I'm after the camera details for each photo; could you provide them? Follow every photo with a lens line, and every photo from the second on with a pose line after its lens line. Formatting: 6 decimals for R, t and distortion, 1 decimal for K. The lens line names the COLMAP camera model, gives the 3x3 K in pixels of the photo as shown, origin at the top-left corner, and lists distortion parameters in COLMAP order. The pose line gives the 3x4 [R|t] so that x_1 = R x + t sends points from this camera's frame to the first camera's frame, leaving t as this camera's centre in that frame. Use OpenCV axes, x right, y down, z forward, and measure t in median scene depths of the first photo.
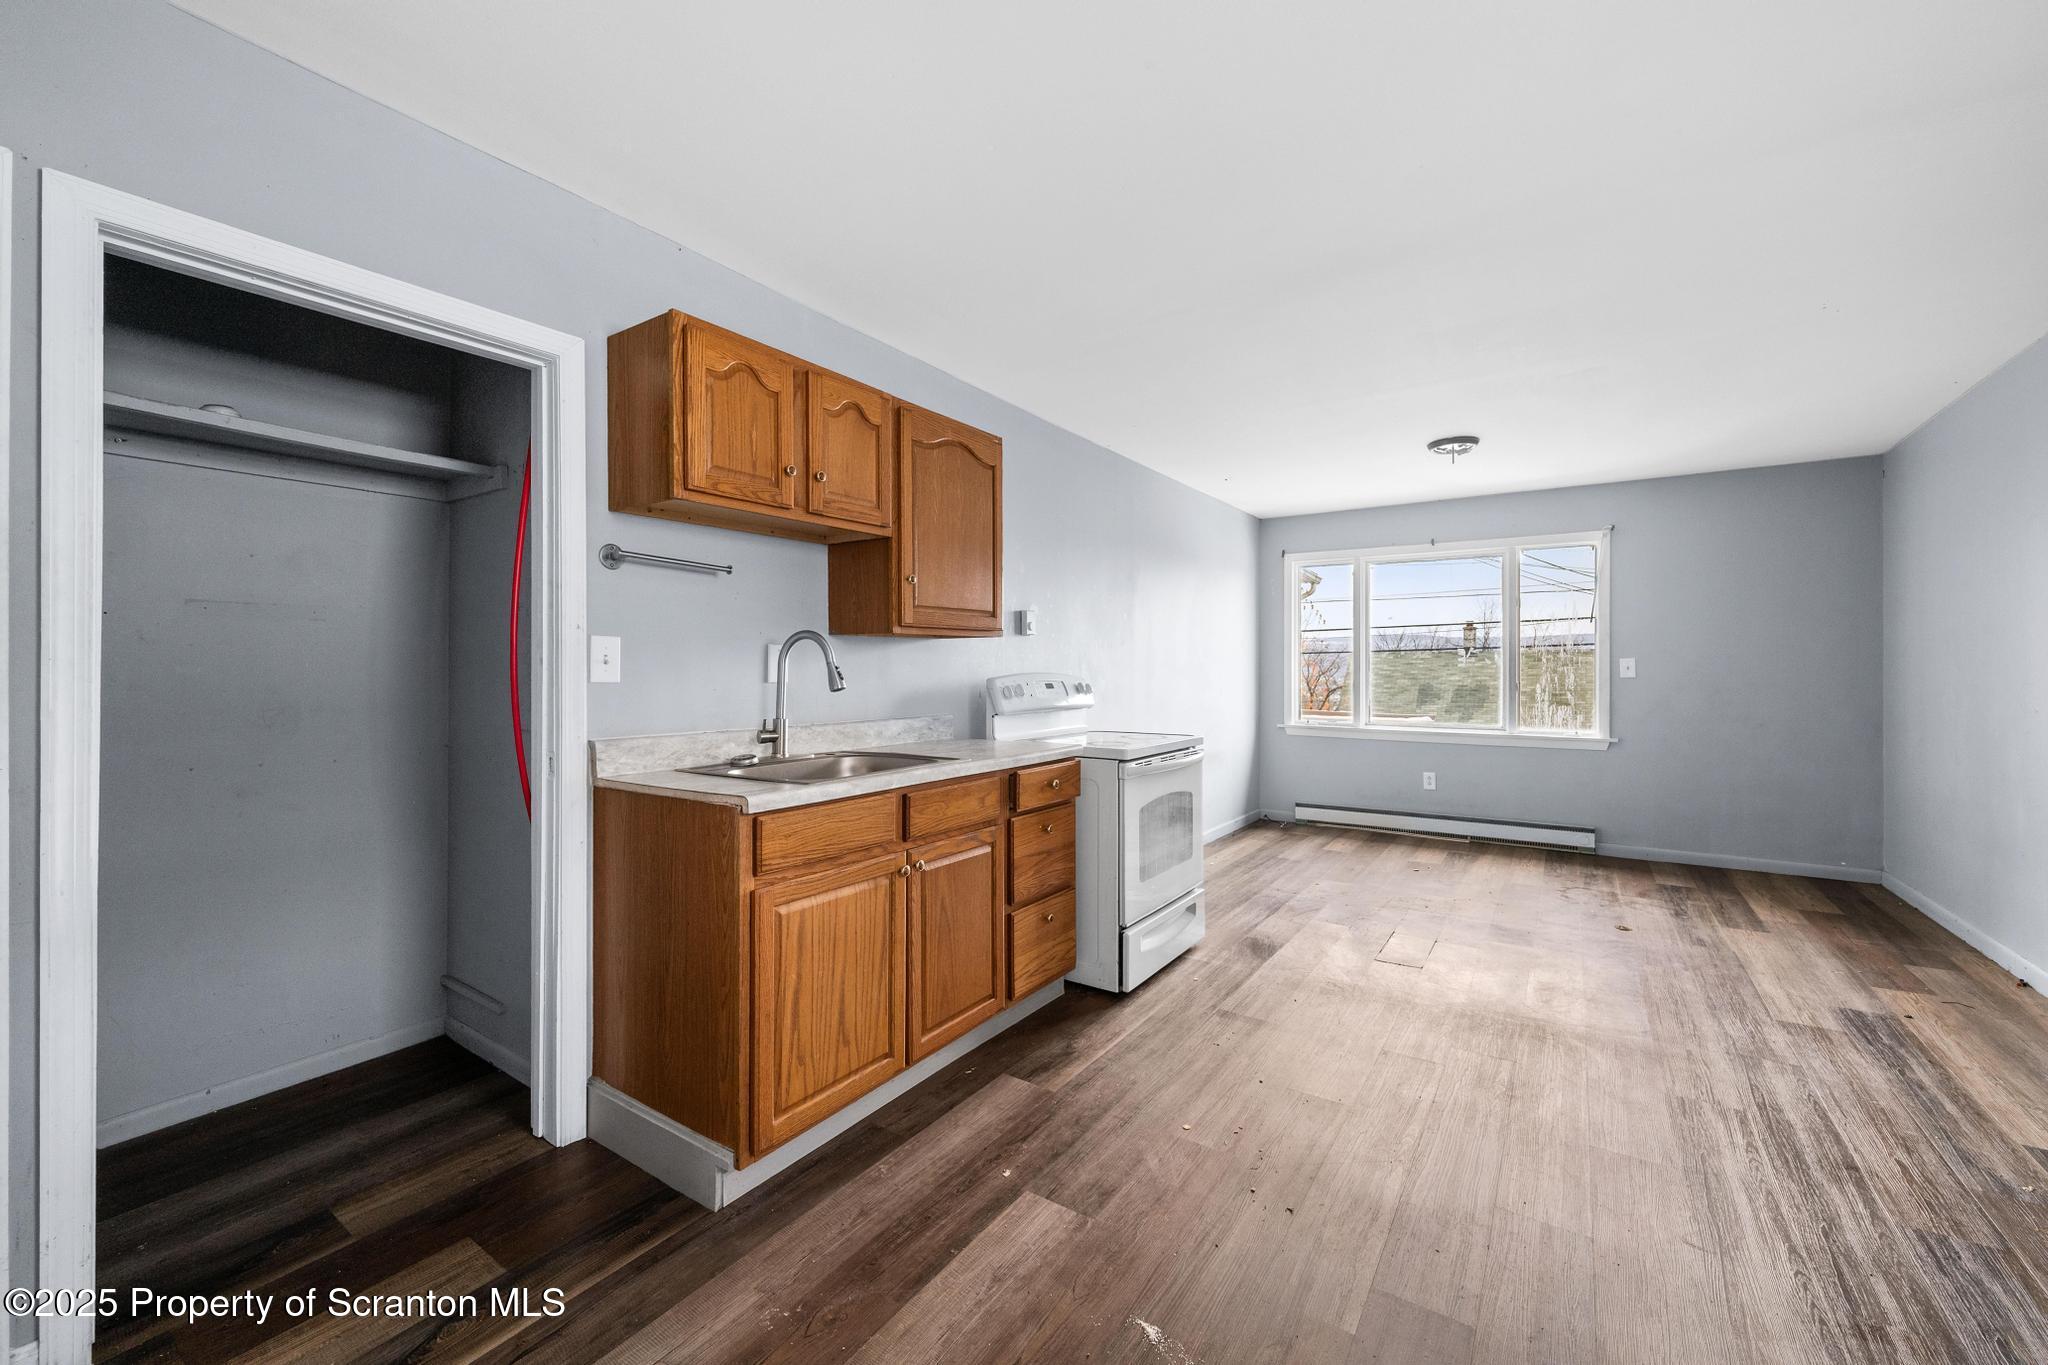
lens RADIAL K [[807.3, 0, 1014.1], [0, 807.3, 669.4], [0, 0, 1]] dist [-0.001587, -0.000315]
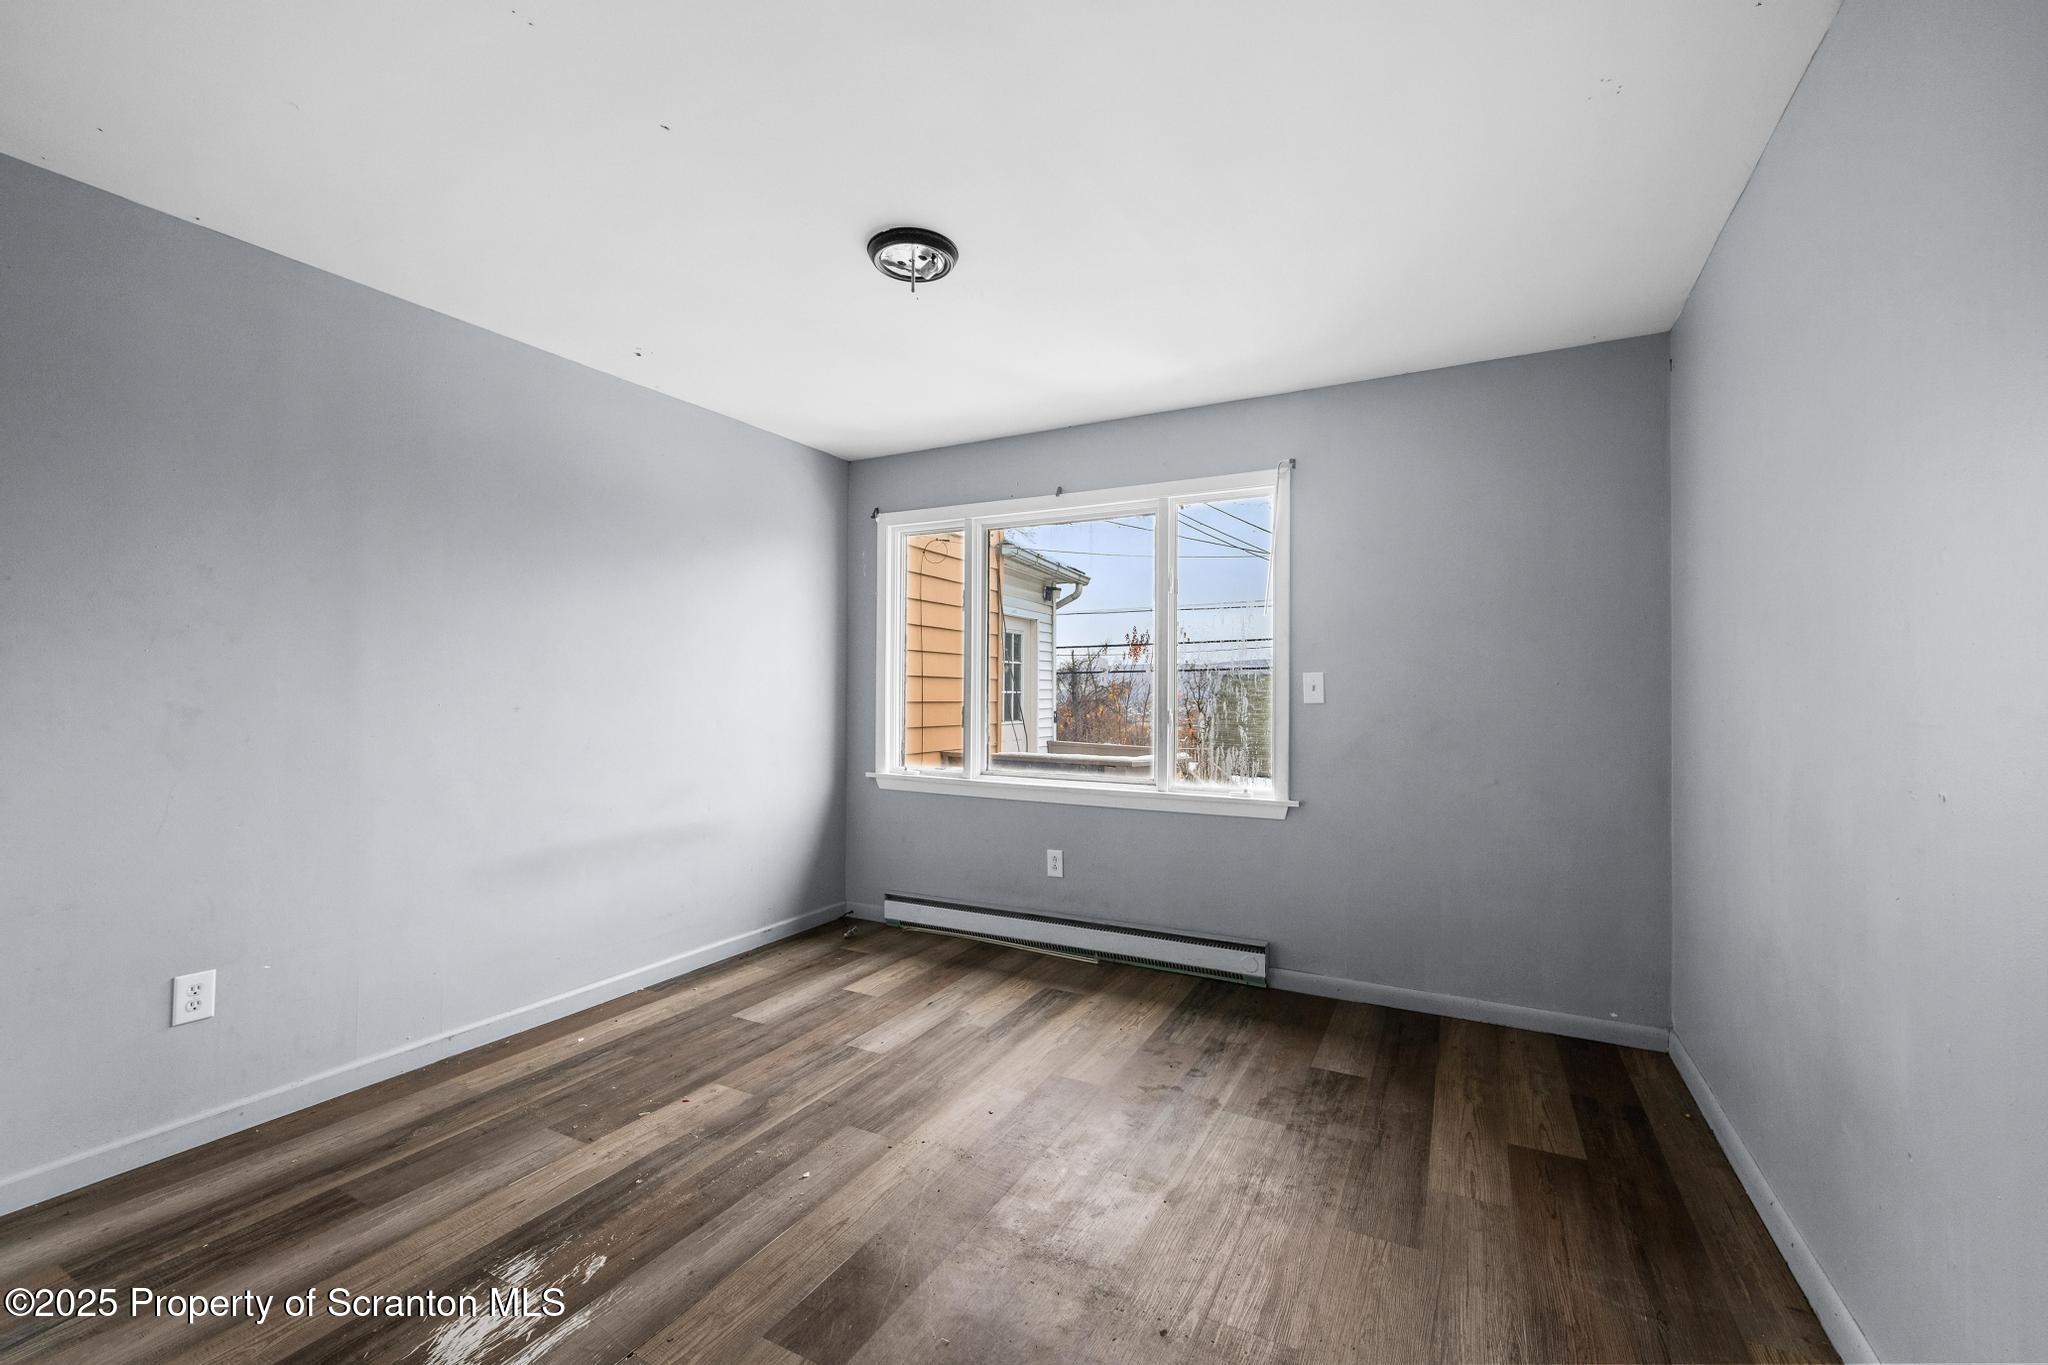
lens RADIAL K [[844.8, 0, 1020.4], [0, 844.8, 686.7], [0, 0, 1]] dist [0.001681, 0.000026]
pose [[0.994382, 0.005472, 0.105713, 0.442609], [-0.004508, 0.999946, -0.009355, 0.004233], [-0.105759, 0.008825, 0.994353, 0.354812]]
